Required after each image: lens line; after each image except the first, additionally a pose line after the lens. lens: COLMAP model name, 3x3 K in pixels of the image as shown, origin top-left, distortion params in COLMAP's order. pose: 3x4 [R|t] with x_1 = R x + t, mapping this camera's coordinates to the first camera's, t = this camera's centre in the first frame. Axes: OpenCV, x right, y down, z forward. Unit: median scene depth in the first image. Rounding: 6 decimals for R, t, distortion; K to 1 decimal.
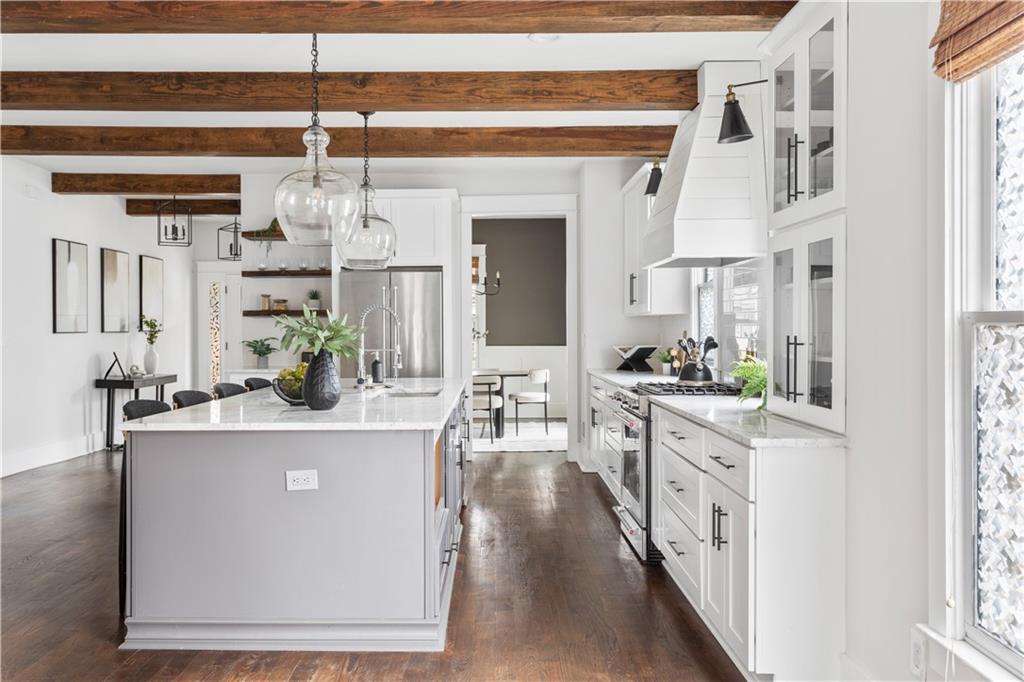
lens RADIAL K [[852.6, 0, 510.0], [0, 852.6, 341.0], [0, 0, 1]] dist [0.005578, 0.000582]
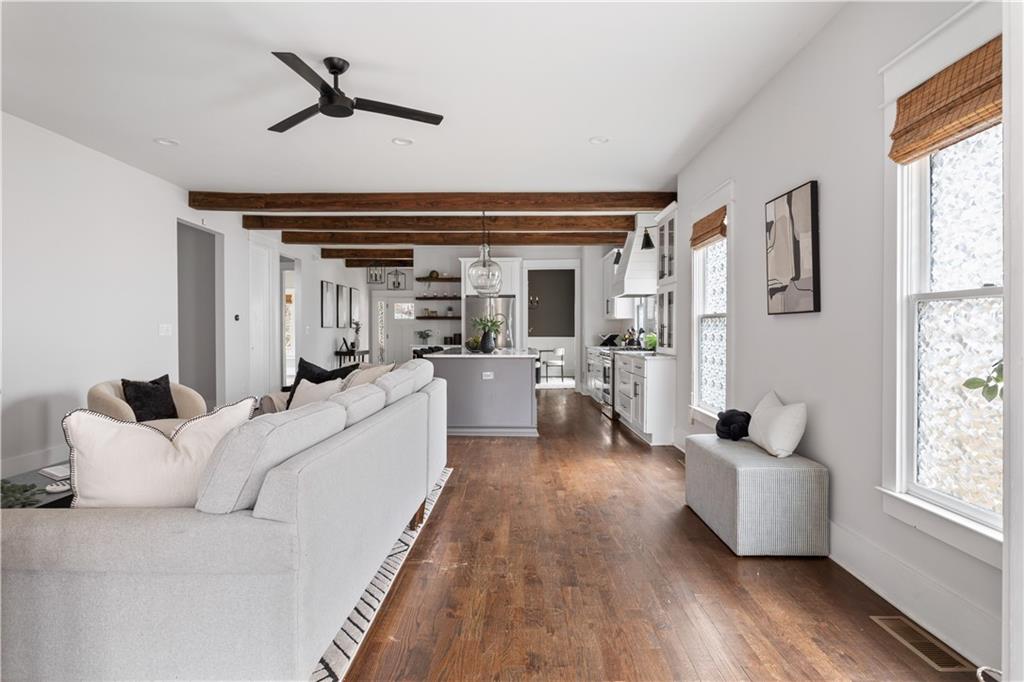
lens RADIAL K [[607.5, 0, 514.0], [0, 607.5, 336.8], [0, 0, 1]] dist [-0.006156, 0.002287]
pose [[0.999905, 0.004588, -0.013035, -0.062974], [-0.004693, 0.999957, -0.007983, 0.024396], [0.012998, 0.008043, 0.999883, -0.465316]]
